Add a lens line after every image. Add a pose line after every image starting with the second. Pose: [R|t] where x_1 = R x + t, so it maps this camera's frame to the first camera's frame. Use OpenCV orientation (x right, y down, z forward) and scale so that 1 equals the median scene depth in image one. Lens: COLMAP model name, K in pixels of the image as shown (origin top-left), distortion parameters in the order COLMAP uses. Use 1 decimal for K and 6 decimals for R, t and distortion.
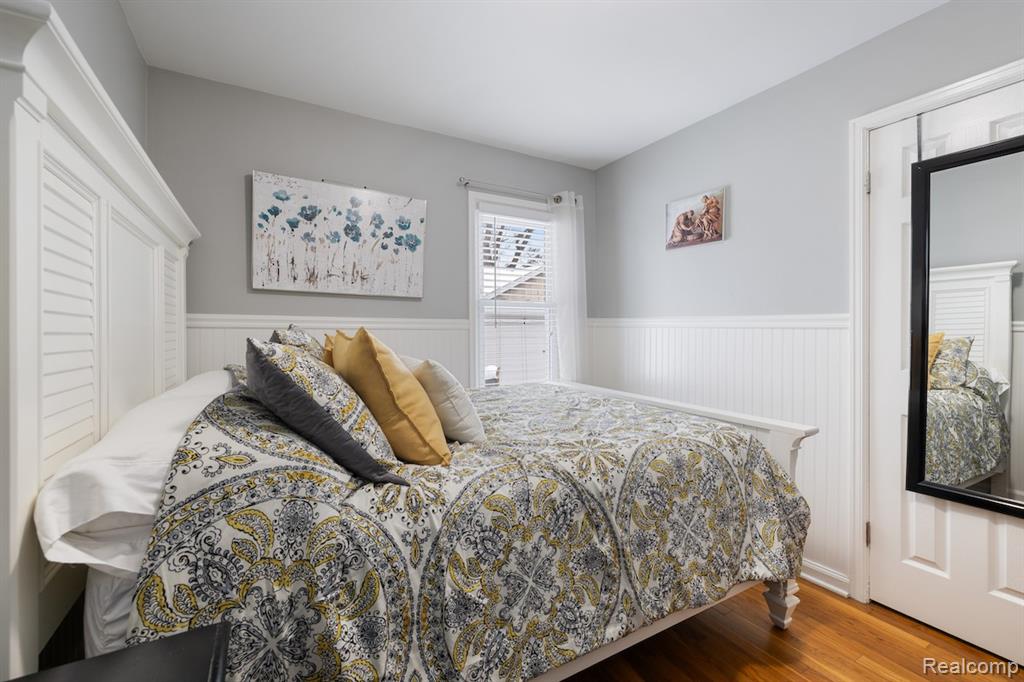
lens RADIAL K [[433.7, 0, 513.6], [0, 433.7, 332.5], [0, 0, 1]] dist [0.002753, 0.000624]
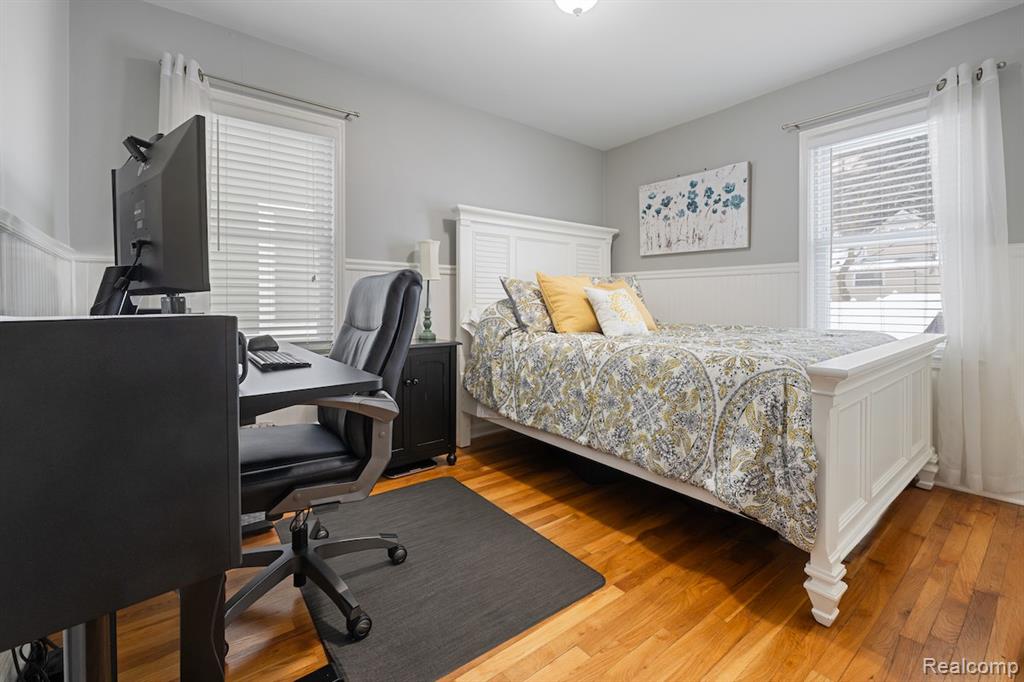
lens RADIAL K [[433.7, 0, 498.0], [0, 433.7, 304.4], [0, 0, 1]] dist [0.002753, 0.000624]
pose [[0.119383, 0.006437, -0.992827, 0.958024], [-0.003669, 0.999975, 0.006042, 0.075349], [0.992841, 0.002921, 0.119404, 0.235499]]
